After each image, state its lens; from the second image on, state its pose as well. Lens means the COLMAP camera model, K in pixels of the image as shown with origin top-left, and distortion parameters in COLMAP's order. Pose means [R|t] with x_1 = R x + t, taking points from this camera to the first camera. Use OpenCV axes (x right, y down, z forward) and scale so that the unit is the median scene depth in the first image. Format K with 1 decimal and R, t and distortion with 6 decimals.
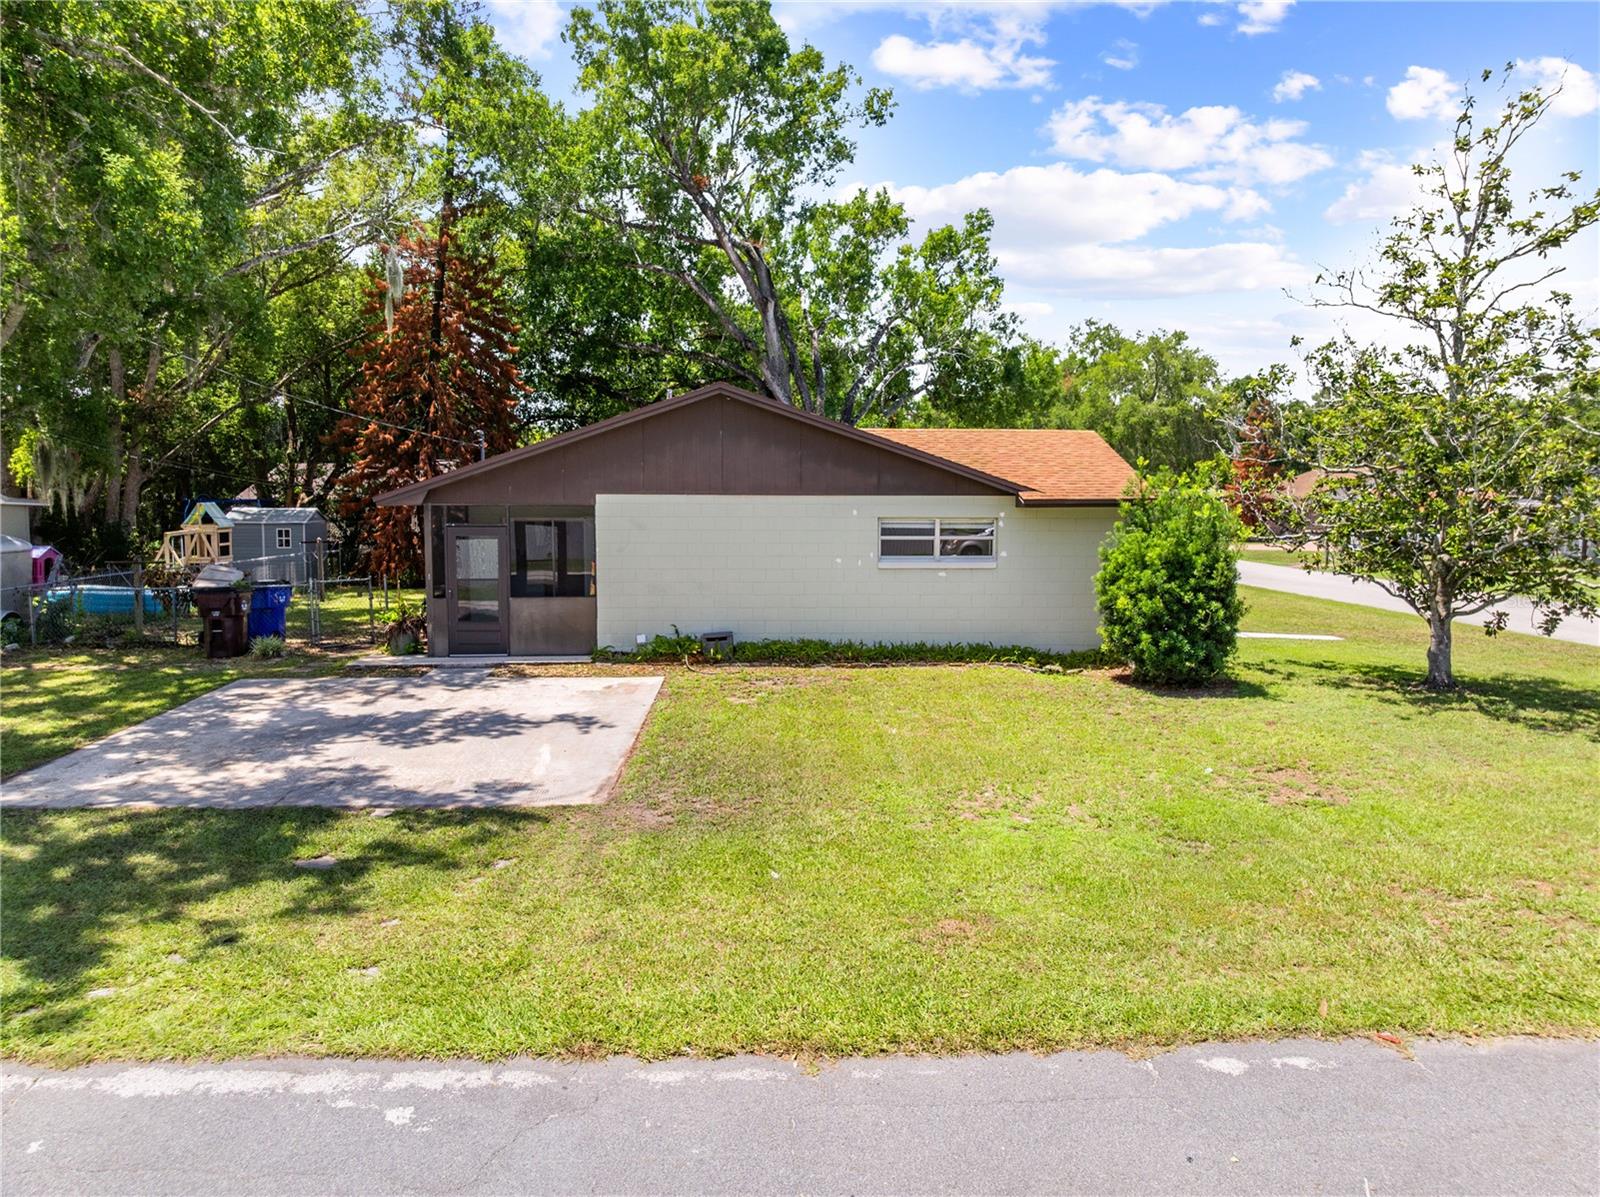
lens RADIAL K [[1134.9, 0, 800.0], [0, 1134.9, 598.5], [0, 0, 1]] dist [-0.029434, 0.001539]
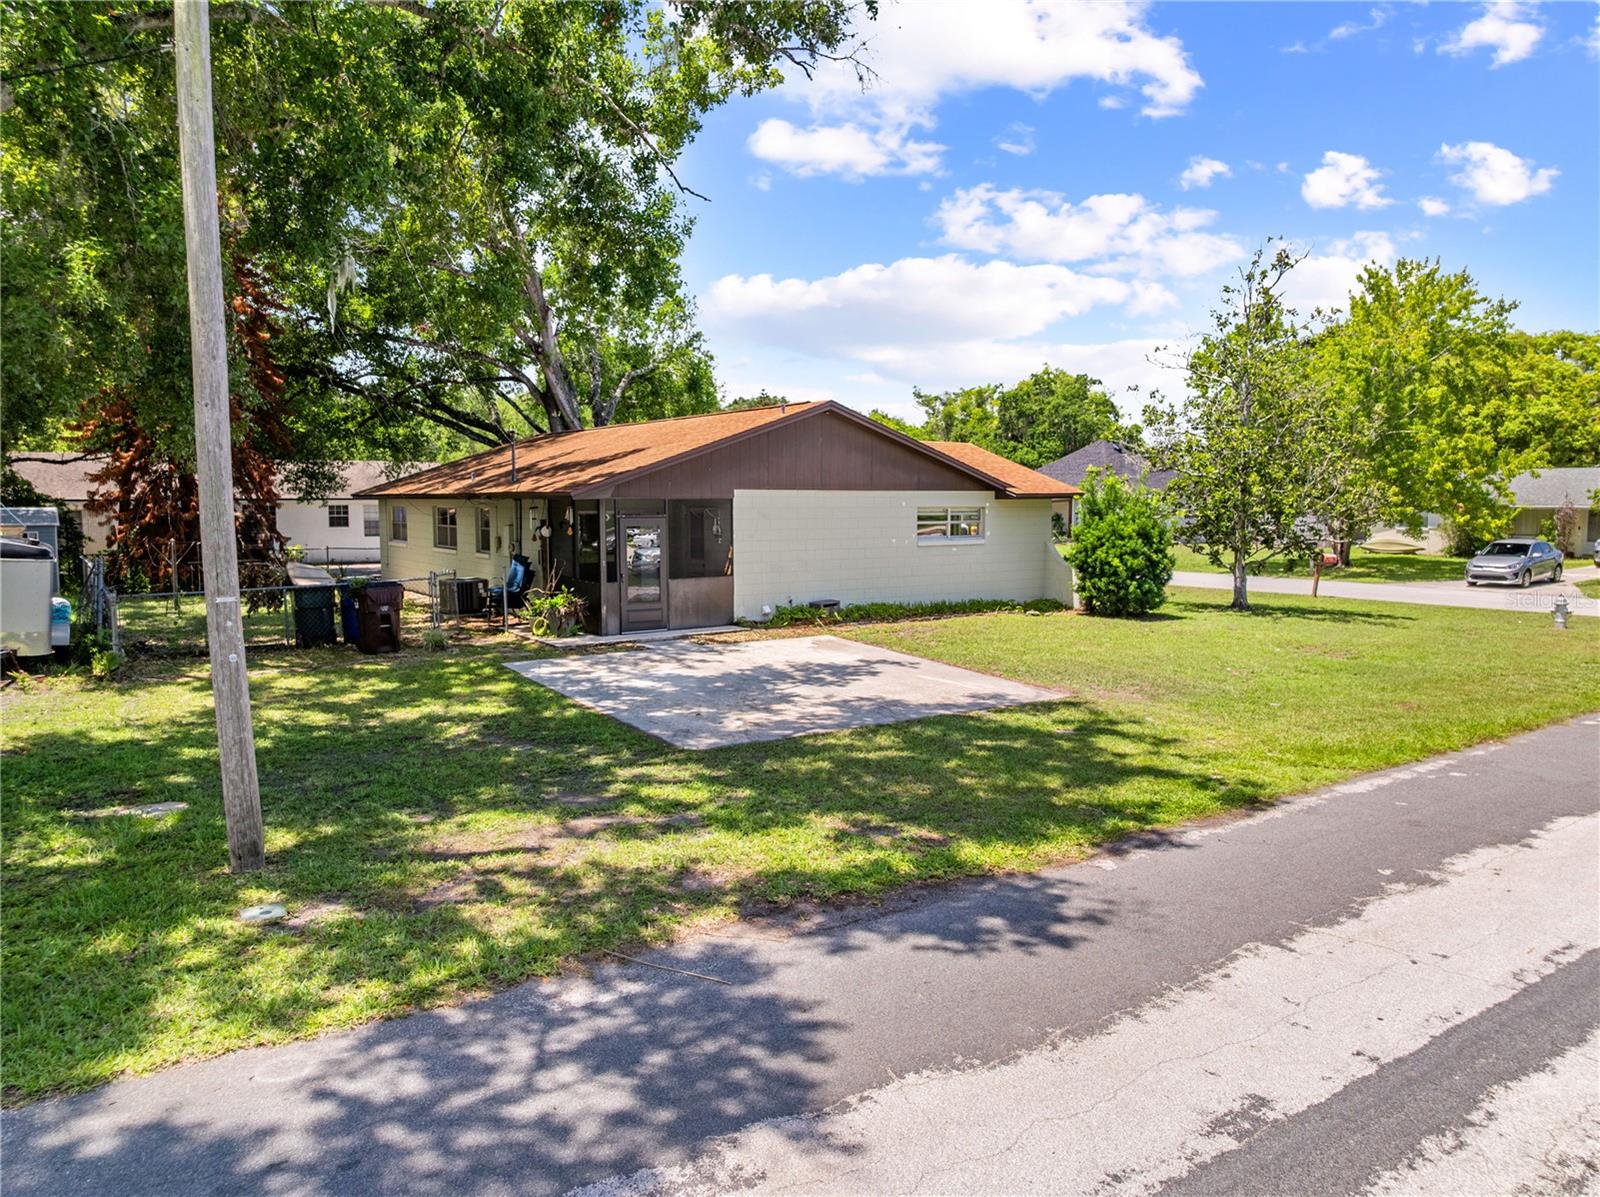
lens RADIAL K [[1134.9, 0, 800.0], [0, 1134.9, 598.5], [0, 0, 1]] dist [-0.029434, 0.001539]
pose [[0.846509, -0.049101, 0.530105, -0.751210], [0.050210, 0.998663, 0.012322, 0.011073], [-0.530001, 0.016185, 0.847843, -0.042146]]
